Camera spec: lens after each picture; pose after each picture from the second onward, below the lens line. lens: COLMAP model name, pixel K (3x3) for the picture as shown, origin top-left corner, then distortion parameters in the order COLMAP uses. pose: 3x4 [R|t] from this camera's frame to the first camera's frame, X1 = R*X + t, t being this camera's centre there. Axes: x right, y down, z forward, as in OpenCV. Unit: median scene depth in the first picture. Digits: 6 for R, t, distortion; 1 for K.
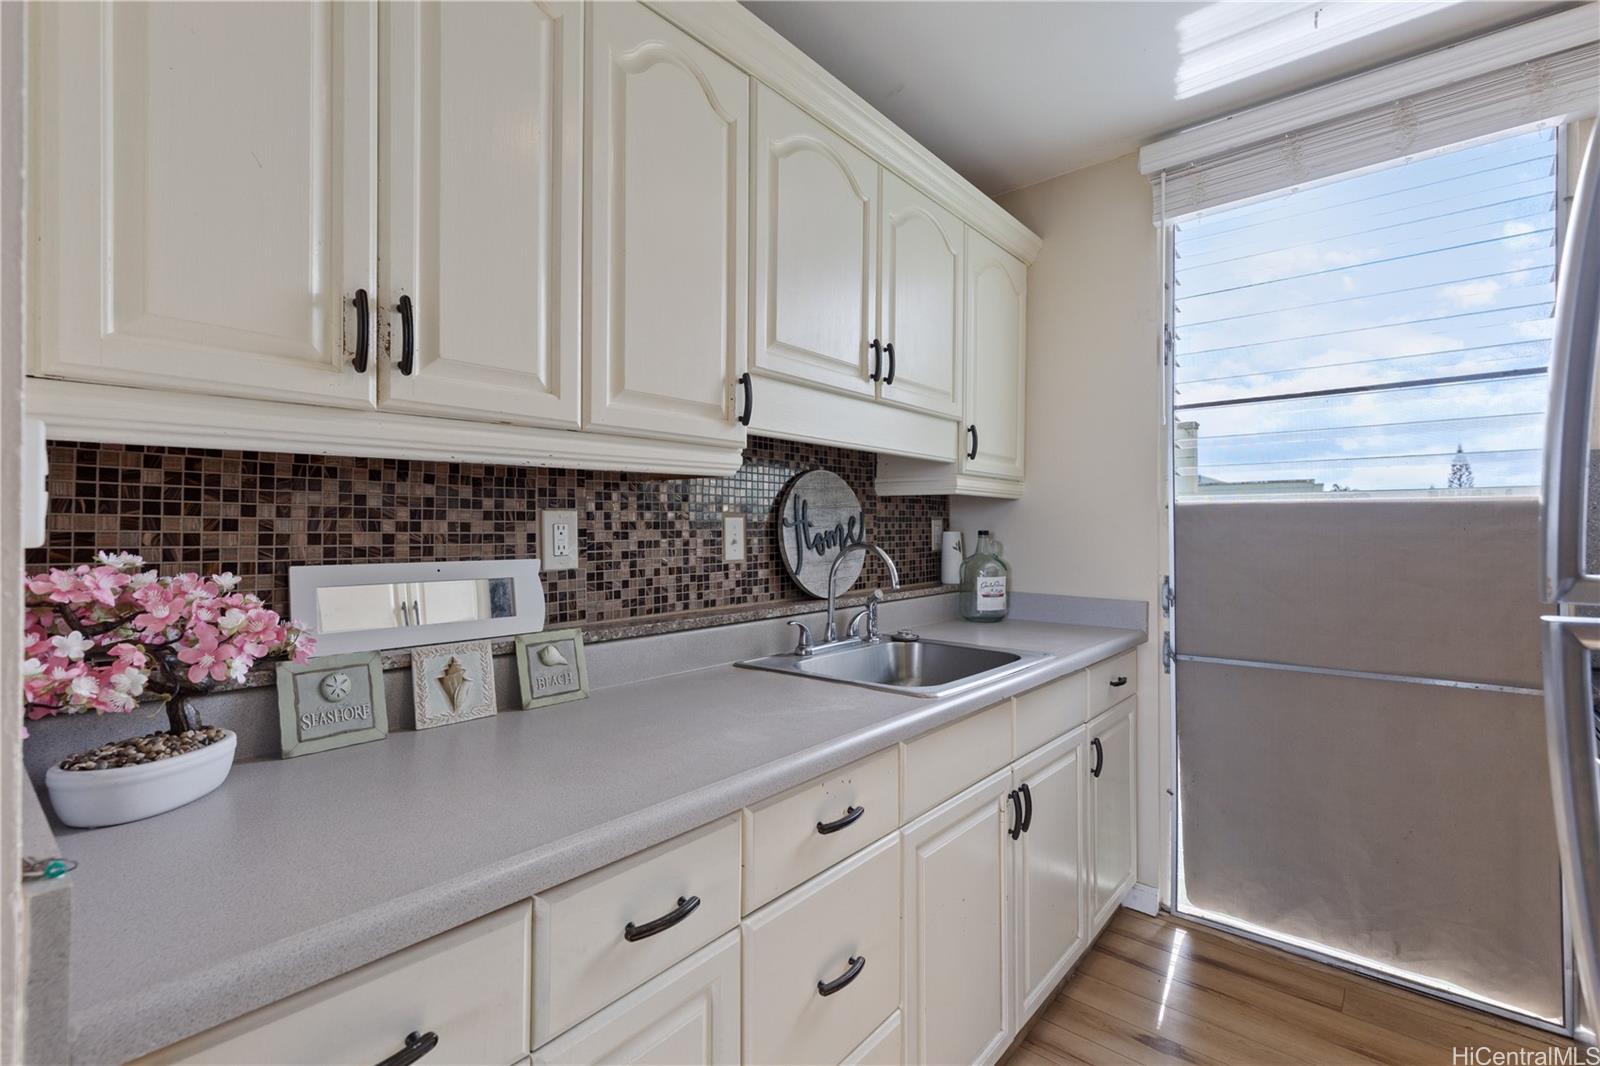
lens RADIAL K [[721.9, 0, 806.9], [0, 721.9, 526.4], [0, 0, 1]] dist [0.011319, -0.001245]
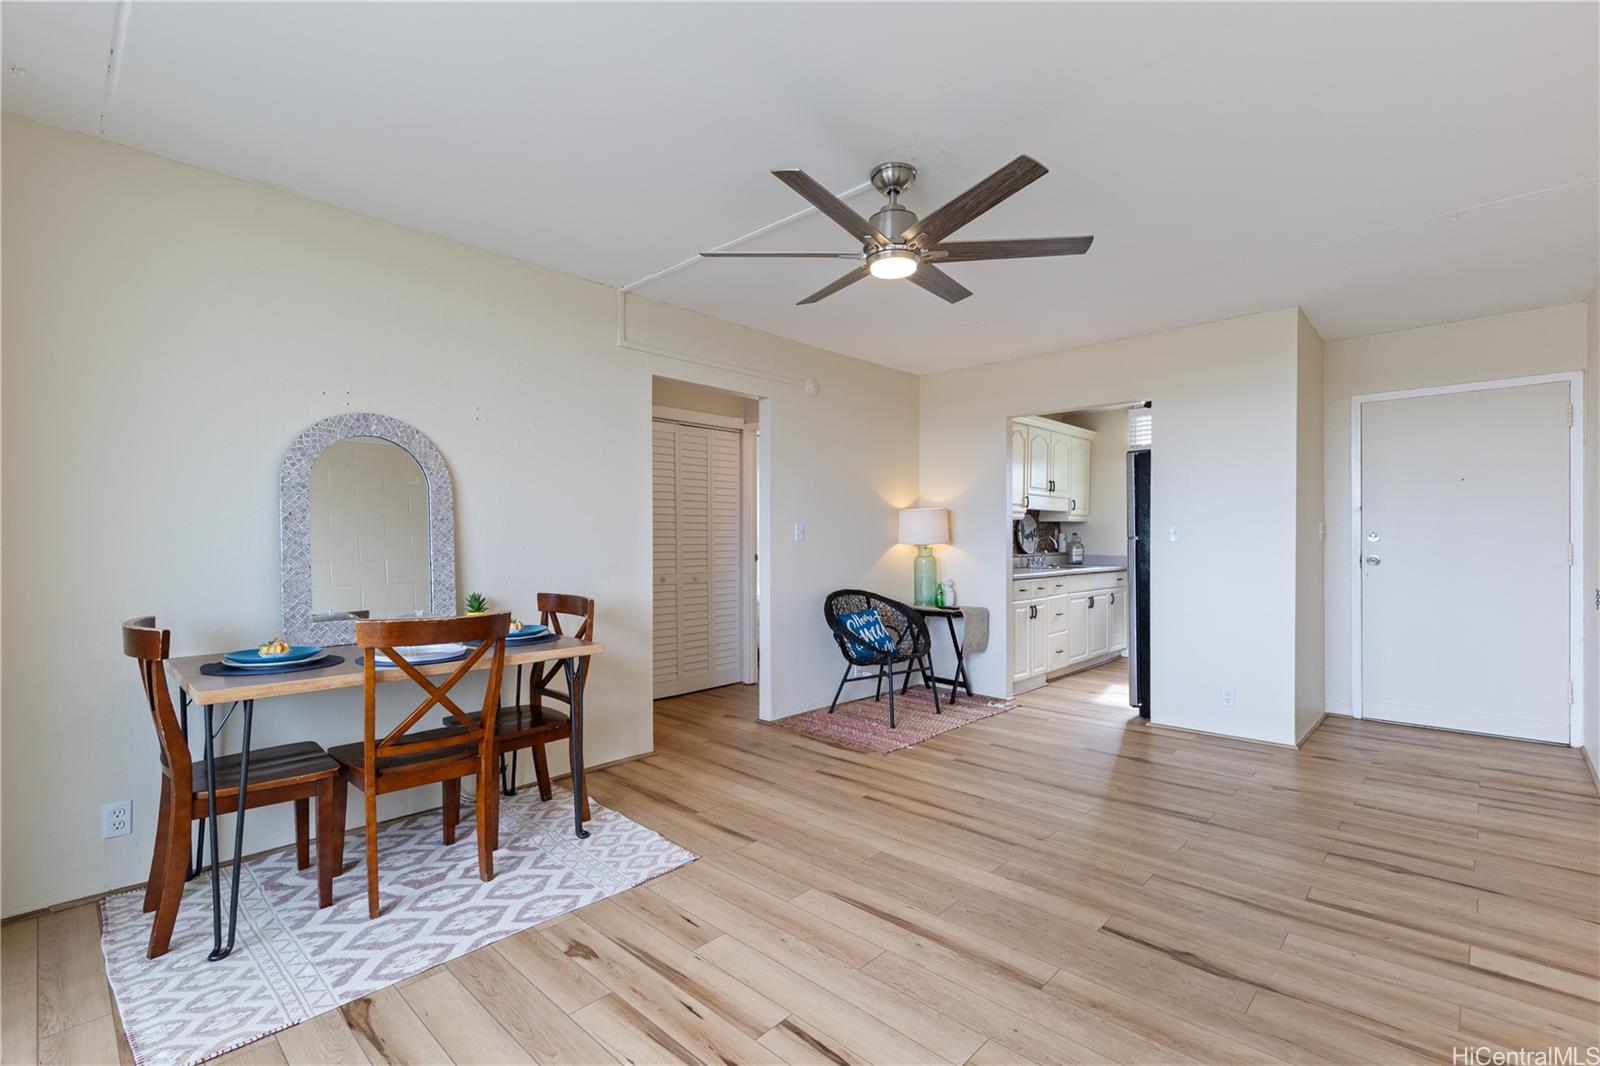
lens RADIAL K [[721.9, 0, 805.3], [0, 721.9, 544.8], [0, 0, 1]] dist [0.011319, -0.001245]
pose [[0.998687, -0.002785, -0.051146, -0.753635], [0.003299, 0.999945, 0.009980, 0.021896], [0.051115, -0.010136, 0.998641, -2.144628]]
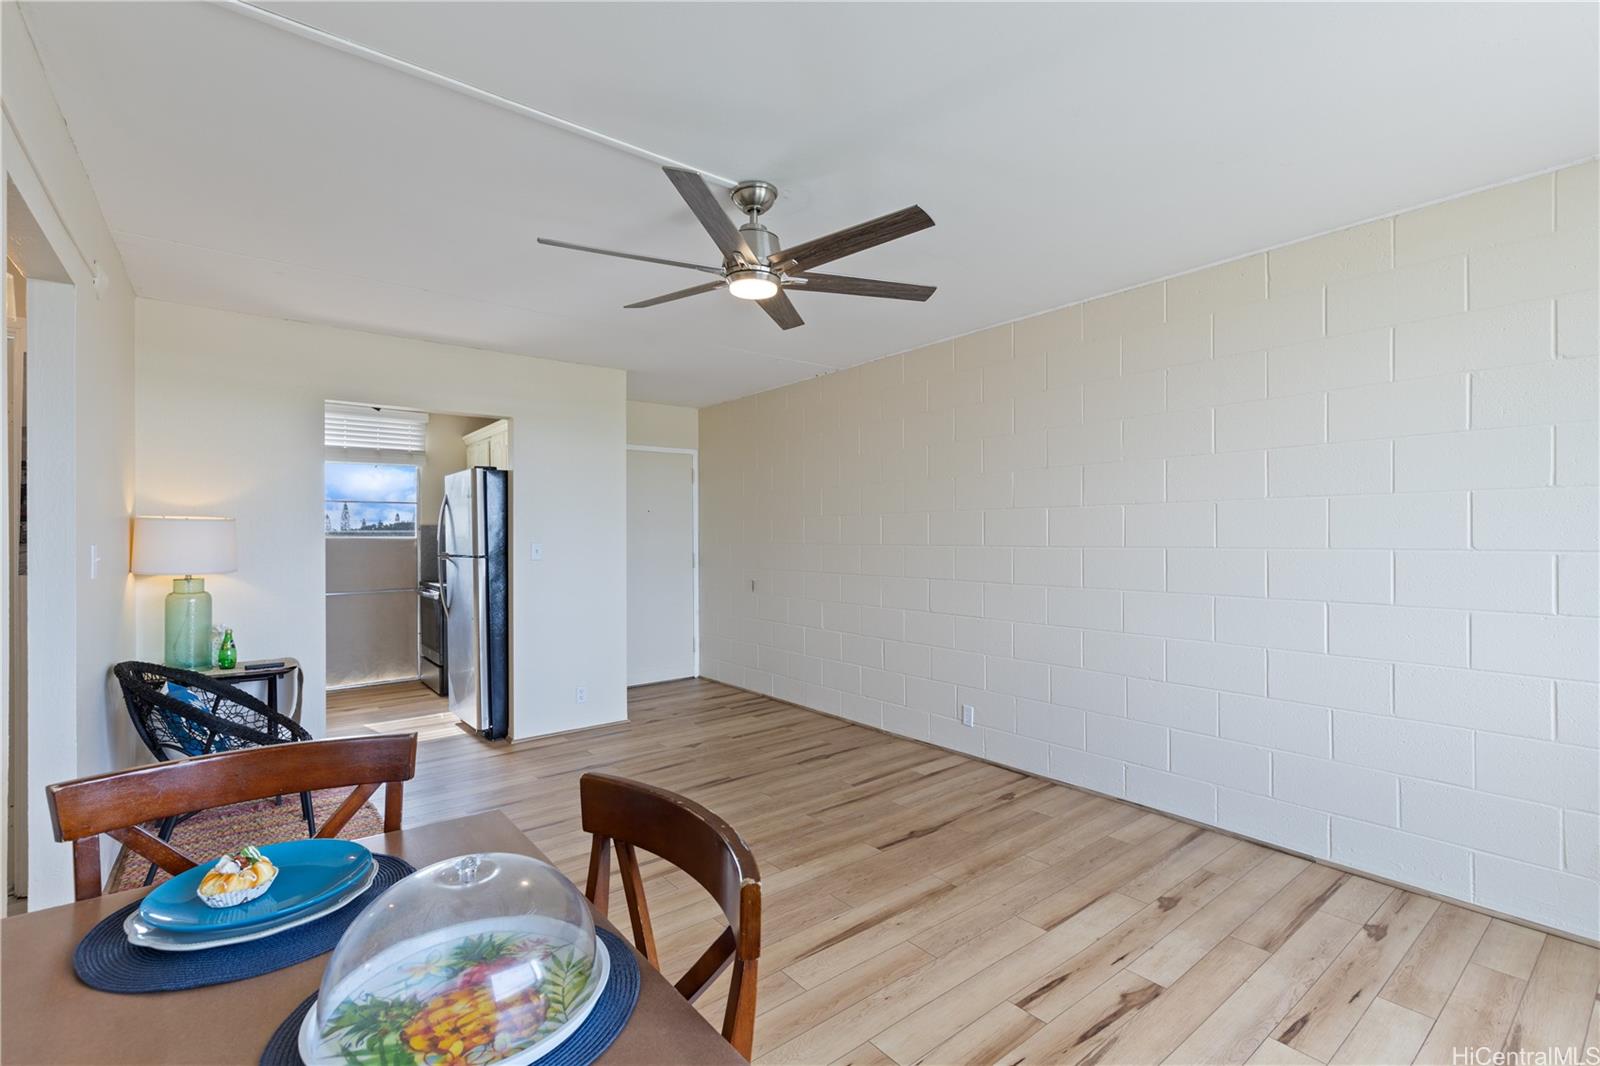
lens RADIAL K [[721.9, 0, 813.9], [0, 721.9, 538.3], [0, 0, 1]] dist [0.011319, -0.001245]
pose [[0.187513, -0.004150, 0.982253, -1.714482], [0.003641, 0.999987, 0.003530, -0.027683], [-0.982255, 0.002915, 0.187526, -1.305773]]
